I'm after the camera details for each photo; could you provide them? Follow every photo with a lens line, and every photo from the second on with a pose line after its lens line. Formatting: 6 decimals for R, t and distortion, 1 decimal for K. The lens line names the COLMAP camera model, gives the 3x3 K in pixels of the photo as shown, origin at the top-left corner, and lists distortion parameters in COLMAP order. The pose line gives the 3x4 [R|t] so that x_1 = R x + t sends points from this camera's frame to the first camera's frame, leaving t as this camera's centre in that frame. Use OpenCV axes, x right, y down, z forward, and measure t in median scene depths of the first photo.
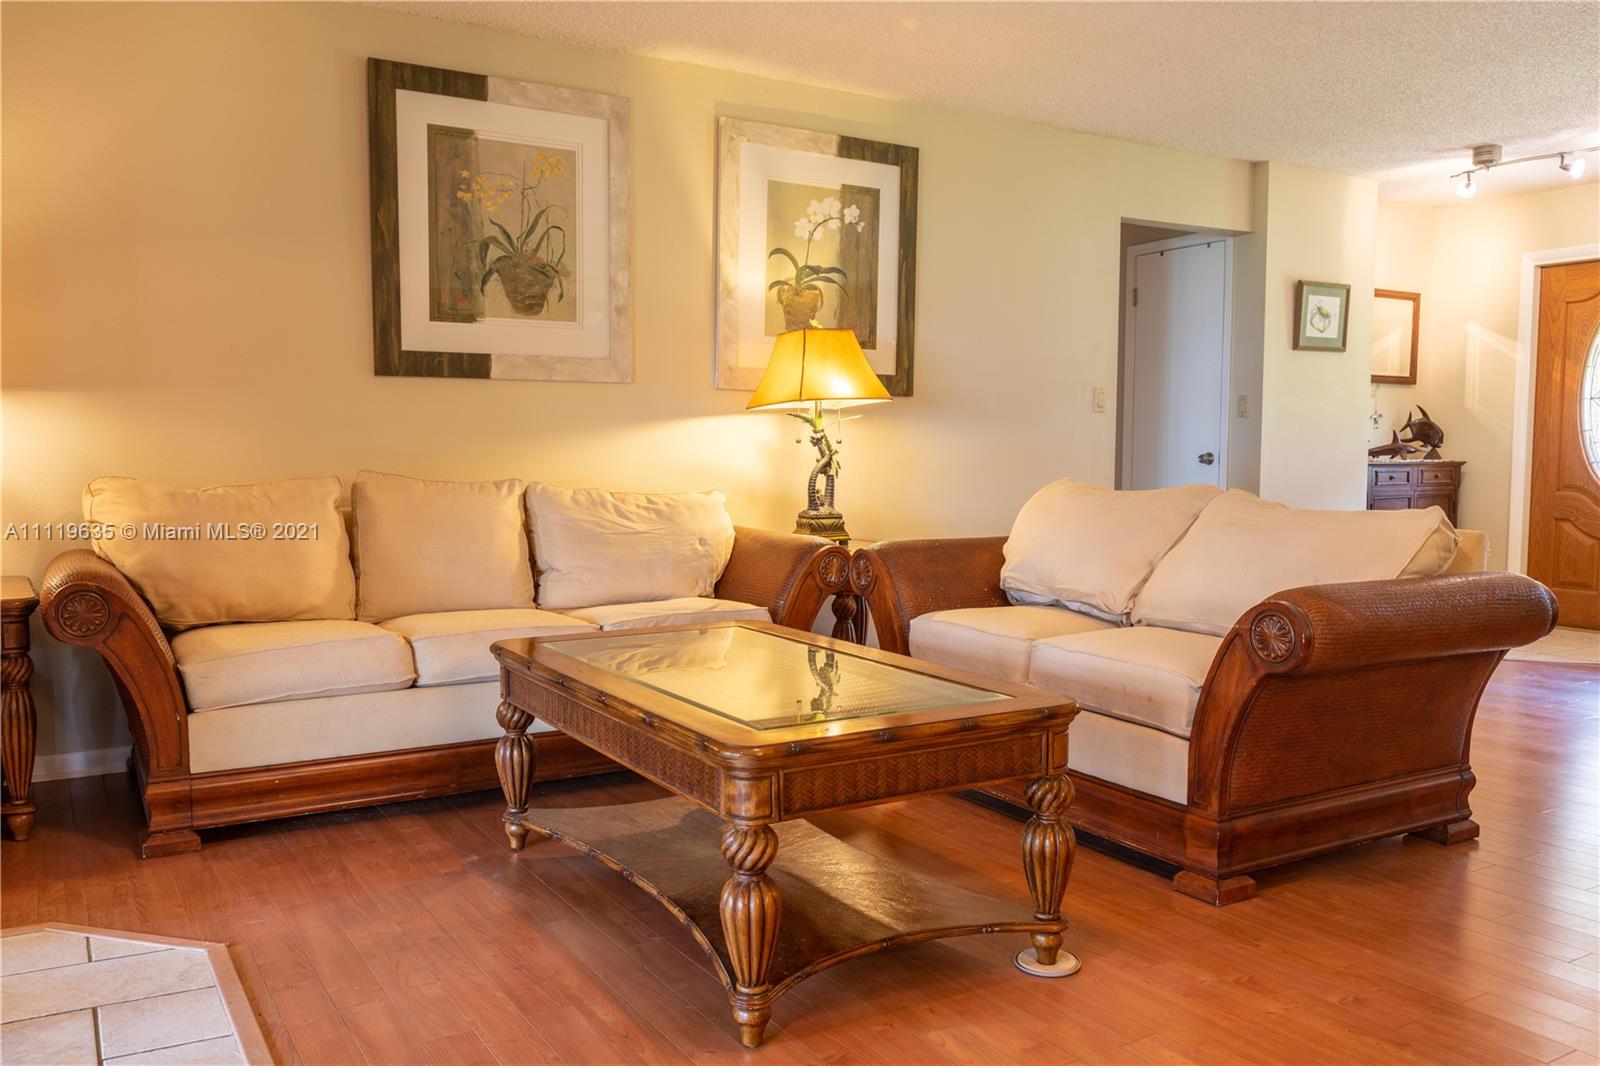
lens RADIAL K [[1275.7, 0, 791.3], [0, 1275.7, 539.6], [0, 0, 1]] dist [0.016370, -0.015181]
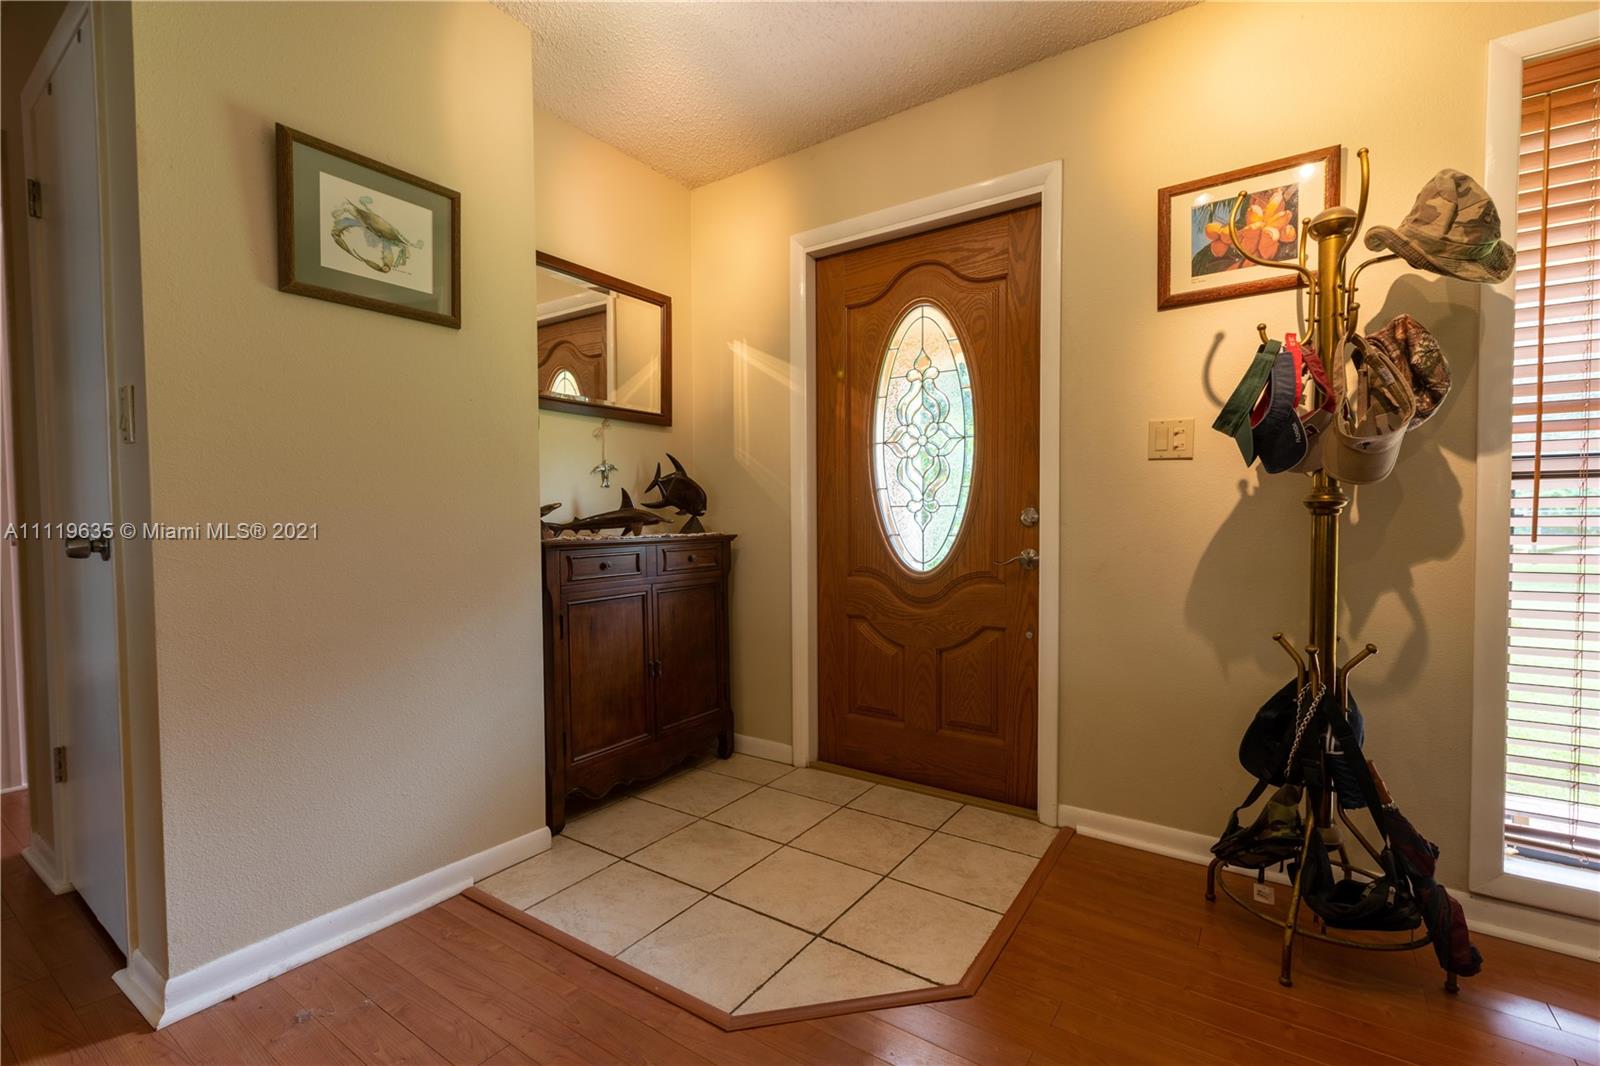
lens RADIAL K [[714.8, 0, 792.9], [0, 714.8, 537.7], [0, 0, 1]] dist [0.001320, 0.000541]
pose [[0.913706, -0.021887, 0.405787, 0.653943], [0.039471, 0.998607, -0.035015, -0.073536], [-0.404456, 0.048010, 0.913297, 1.039297]]
